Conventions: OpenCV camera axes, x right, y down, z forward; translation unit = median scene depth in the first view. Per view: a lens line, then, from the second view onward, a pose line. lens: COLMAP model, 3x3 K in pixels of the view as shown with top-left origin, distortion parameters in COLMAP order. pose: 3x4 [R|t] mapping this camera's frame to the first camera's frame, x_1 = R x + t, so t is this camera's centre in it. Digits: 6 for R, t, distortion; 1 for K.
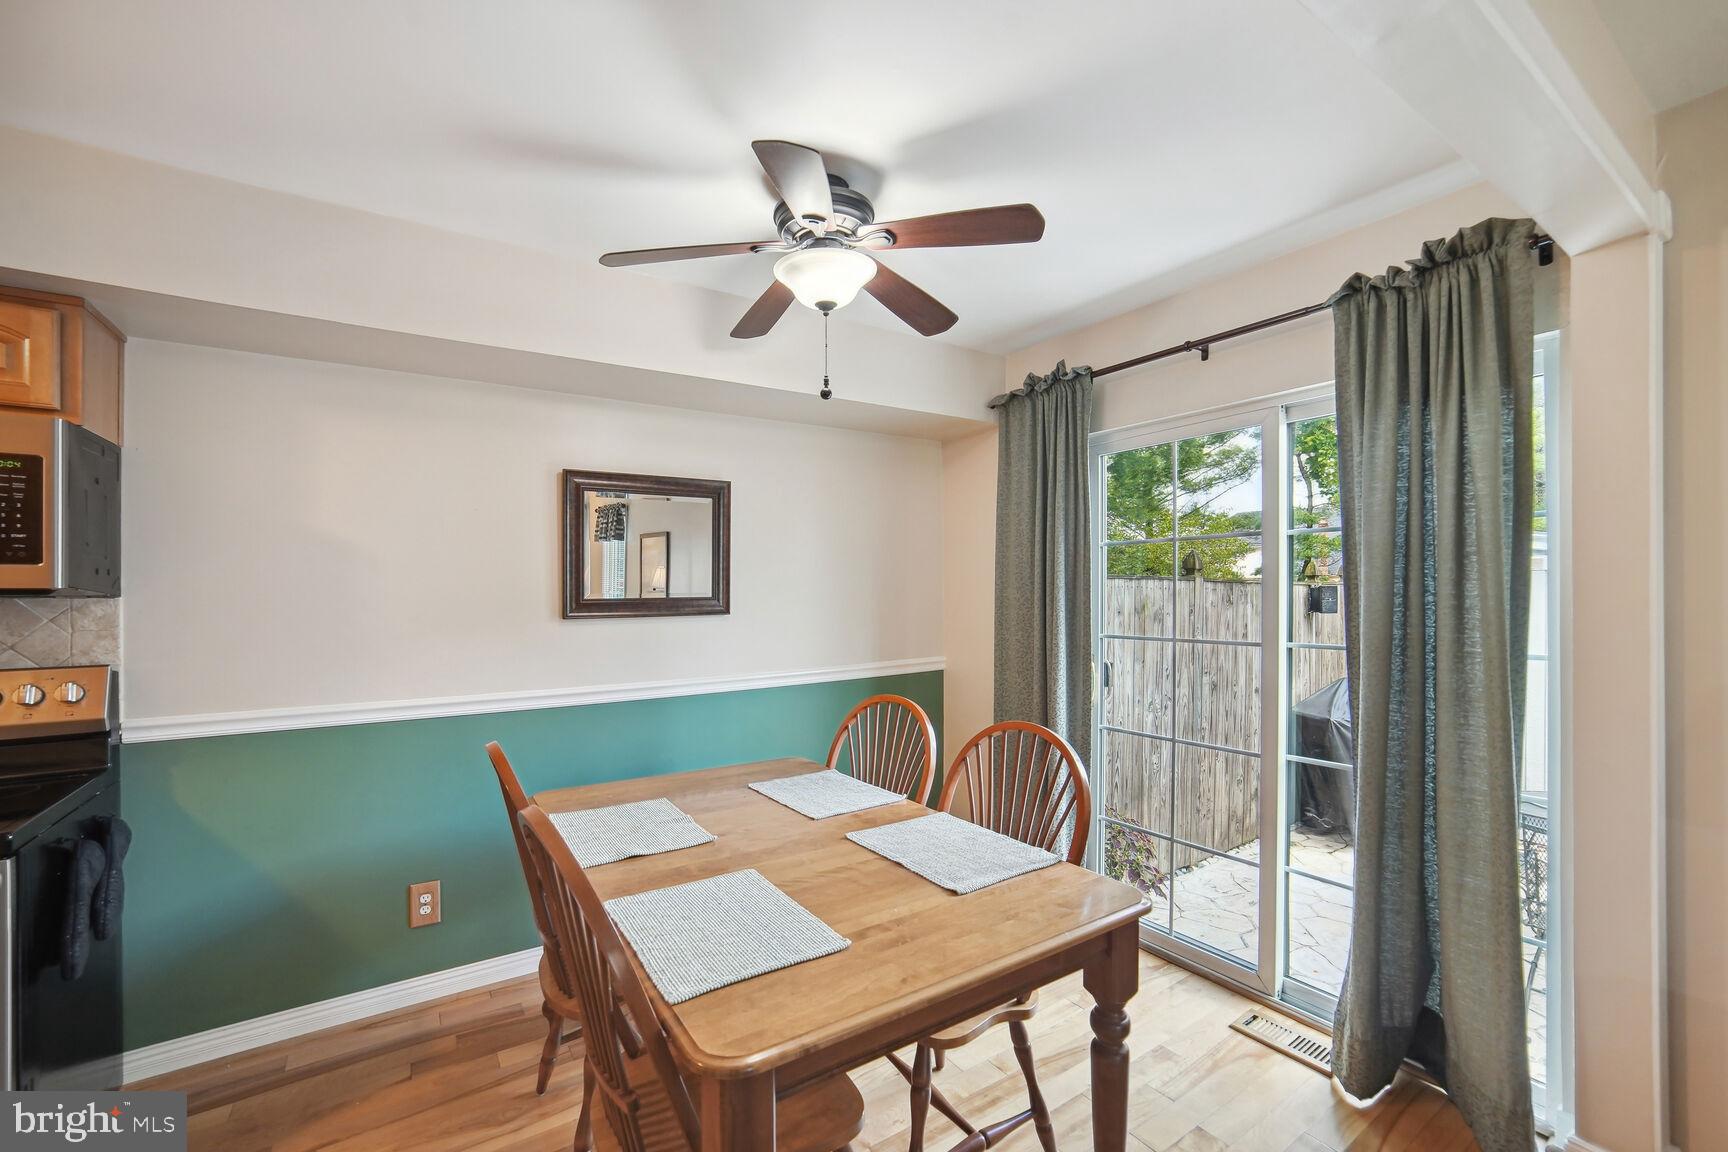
lens RADIAL K [[695.3, 0, 860.5], [0, 695.3, 585.6], [0, 0, 1]] dist [-0.010360, 0.000085]
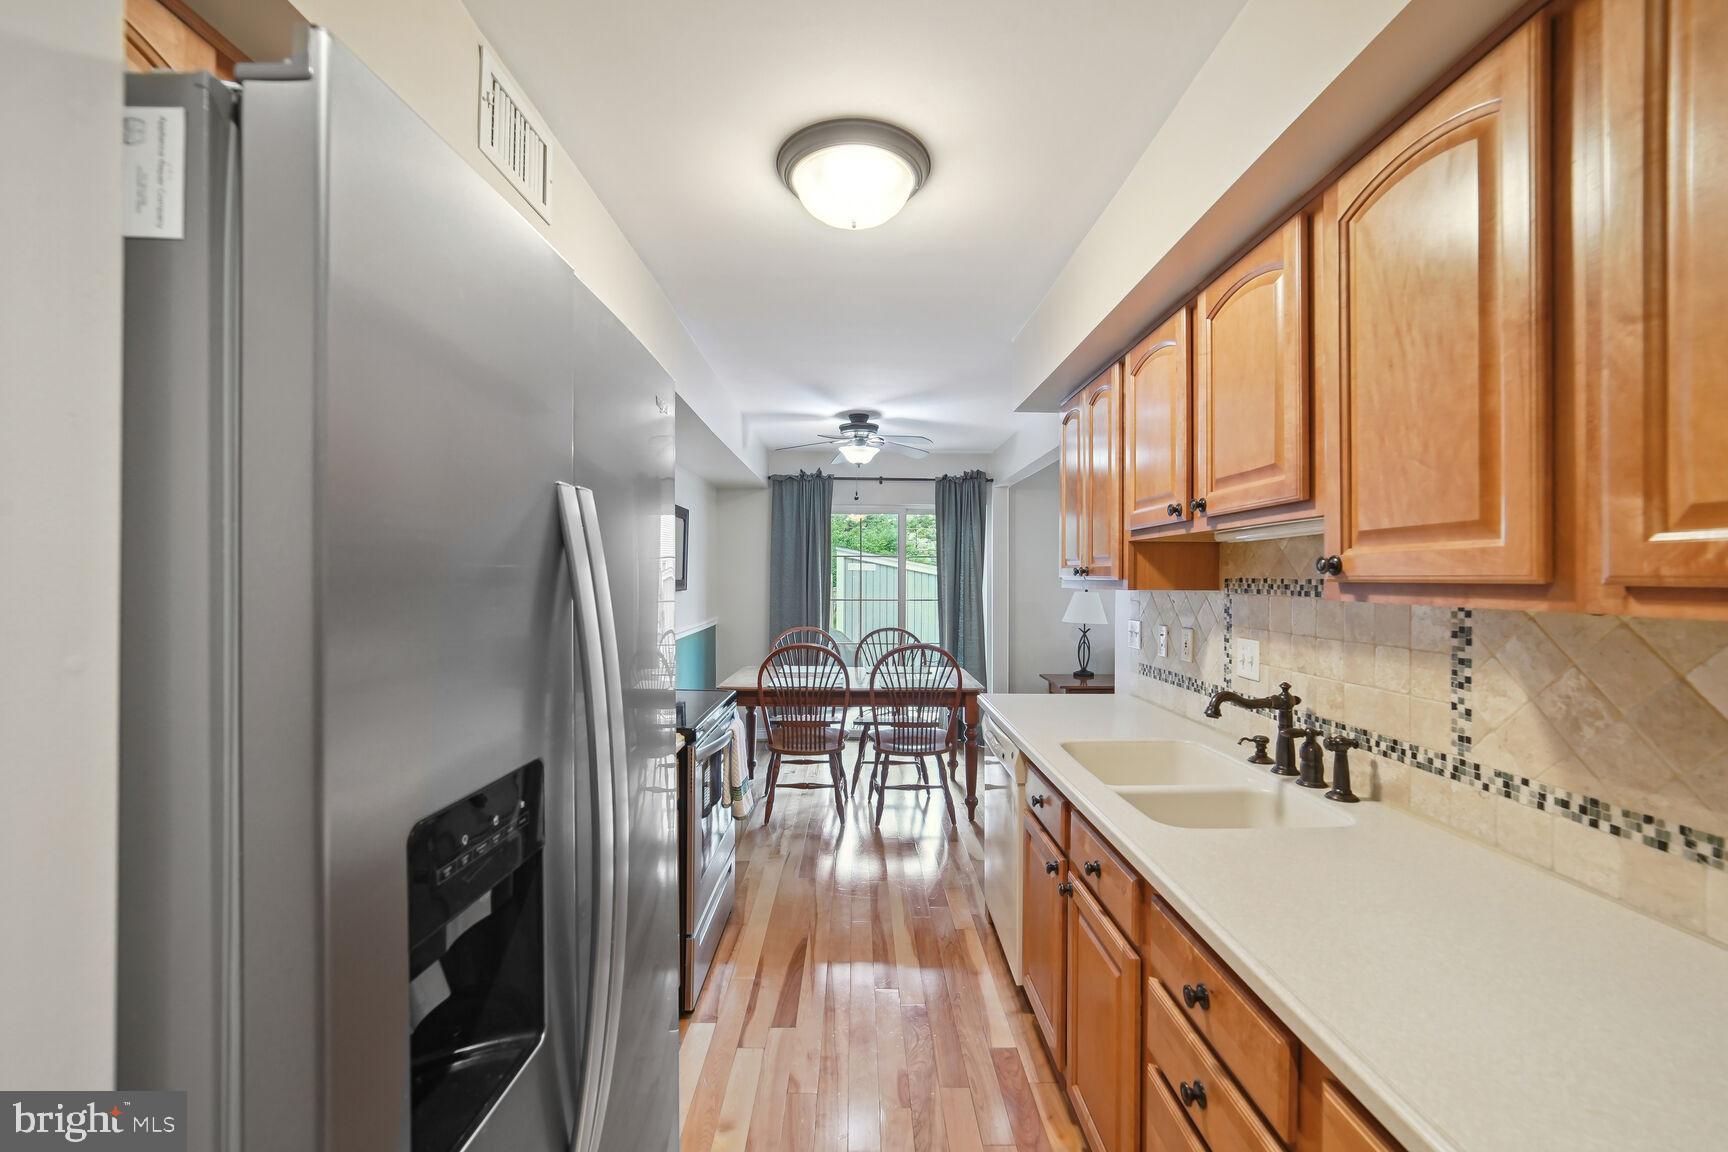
lens RADIAL K [[706.9, 0, 864.0], [0, 706.9, 576.0], [0, 0, 1]] dist [-0.039102, 0.019695]
pose [[0.551367, 0.009512, 0.834209, -2.275294], [-0.009927, 0.999939, -0.004840, 0.011978], [-0.834204, -0.005612, 0.551428, -0.449935]]
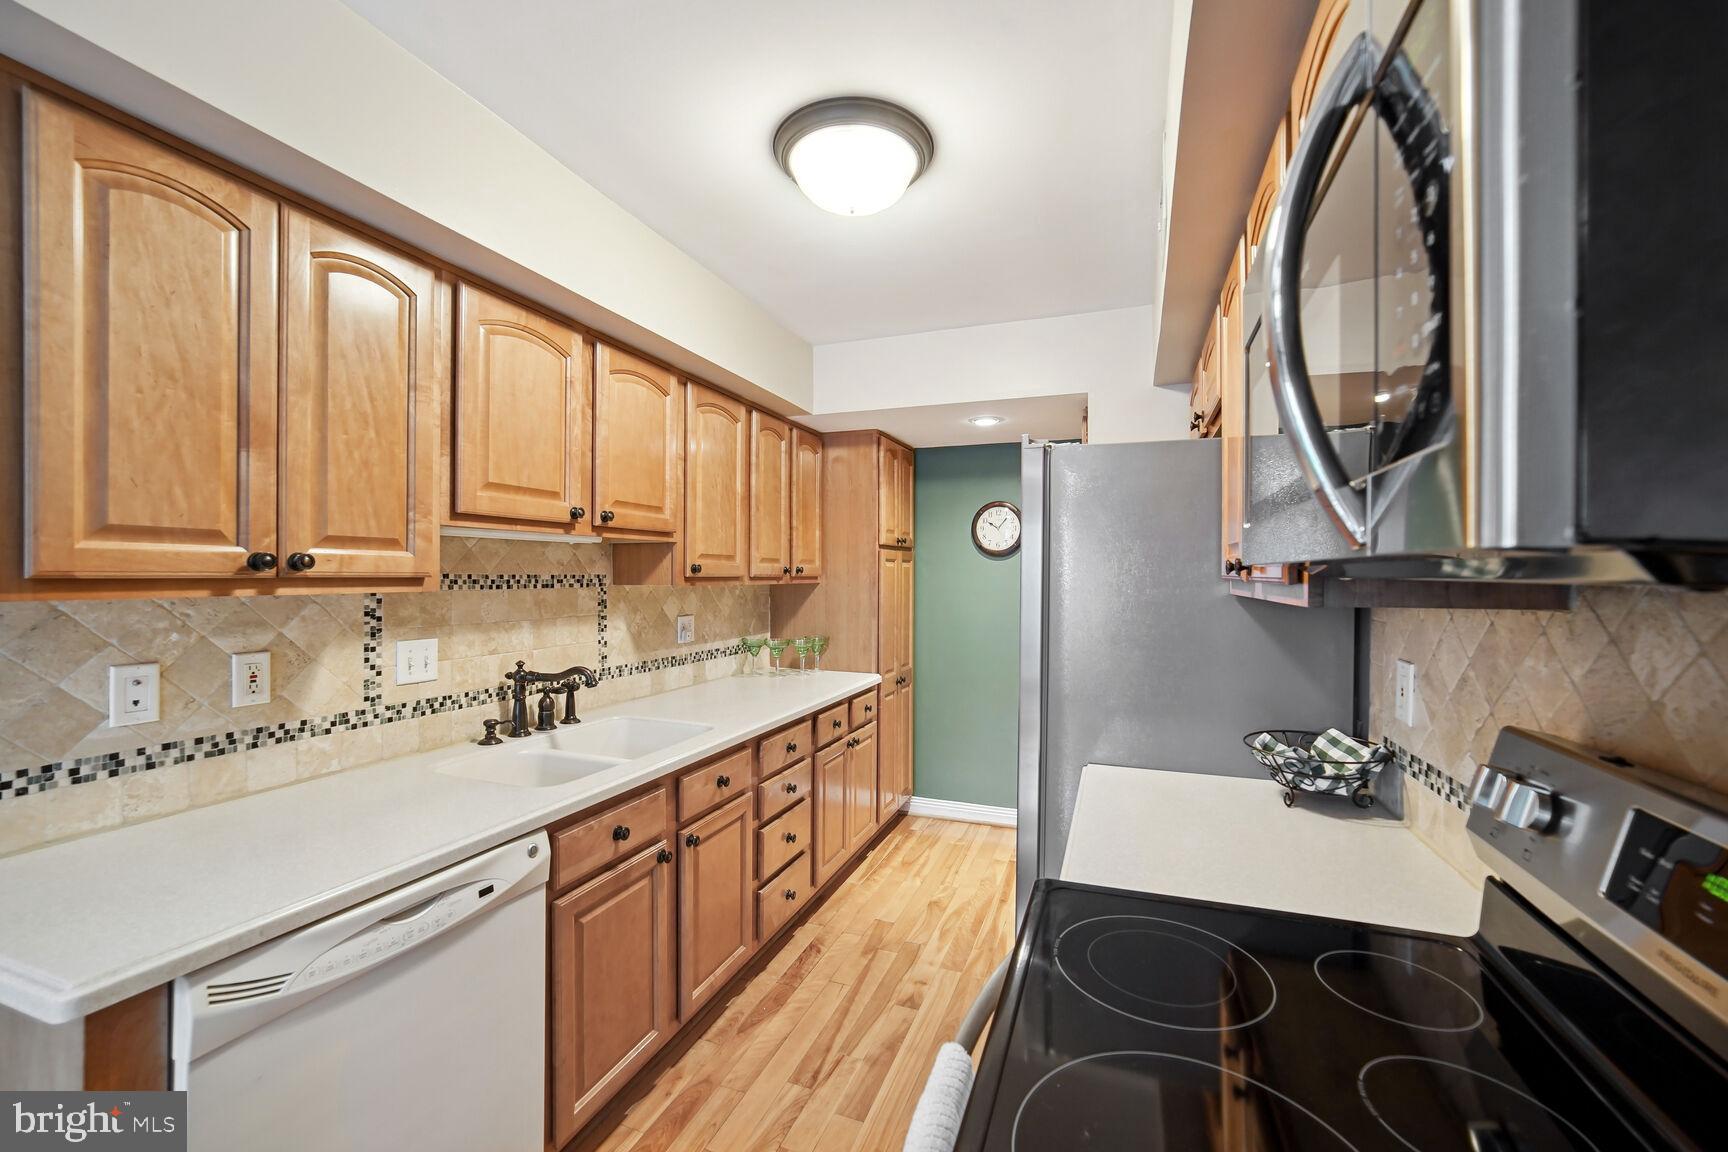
lens RADIAL K [[706.9, 0, 864.0], [0, 706.9, 576.0], [0, 0, 1]] dist [-0.039102, 0.019695]
pose [[-0.816254, 0.004193, -0.577679, -0.844359], [0.004958, 0.999988, 0.000253, 0.010321], [0.577672, -0.002657, -0.816264, 0.977396]]
